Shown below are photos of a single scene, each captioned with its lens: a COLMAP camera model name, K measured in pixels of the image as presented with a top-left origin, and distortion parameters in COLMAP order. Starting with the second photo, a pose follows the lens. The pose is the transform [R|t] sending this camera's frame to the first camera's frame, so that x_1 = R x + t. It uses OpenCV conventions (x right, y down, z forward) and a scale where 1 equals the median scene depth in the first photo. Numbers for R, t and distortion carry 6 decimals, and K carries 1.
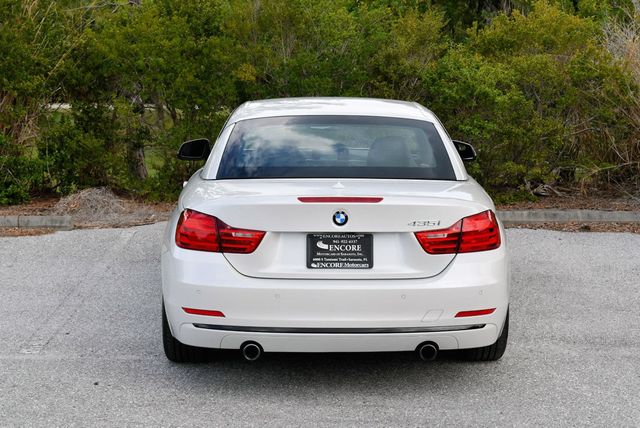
lens RADIAL K [[1293.5, 0, 320.0], [0, 1293.5, 214.0], [0, 0, 1]] dist [-0.026884, -0.000632]
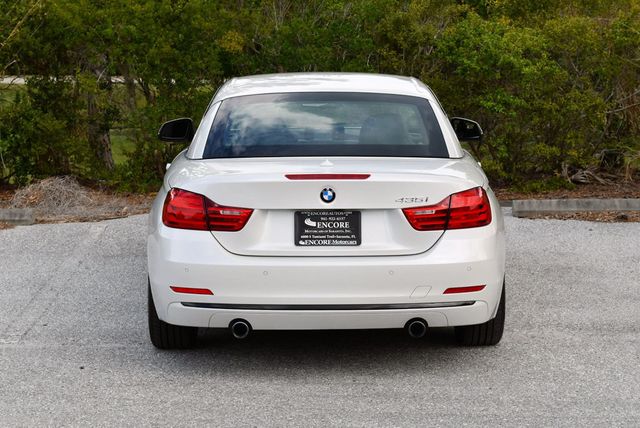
lens RADIAL K [[1824.3, 0, 320.0], [0, 1824.3, 214.0], [0, 0, 1]] dist [0.016414, -0.265692]
pose [[0.999937, -0.007375, -0.008416, 0.016033], [0.007313, 0.999946, -0.007353, 0.021130], [0.008470, 0.007291, 0.999938, -0.309194]]
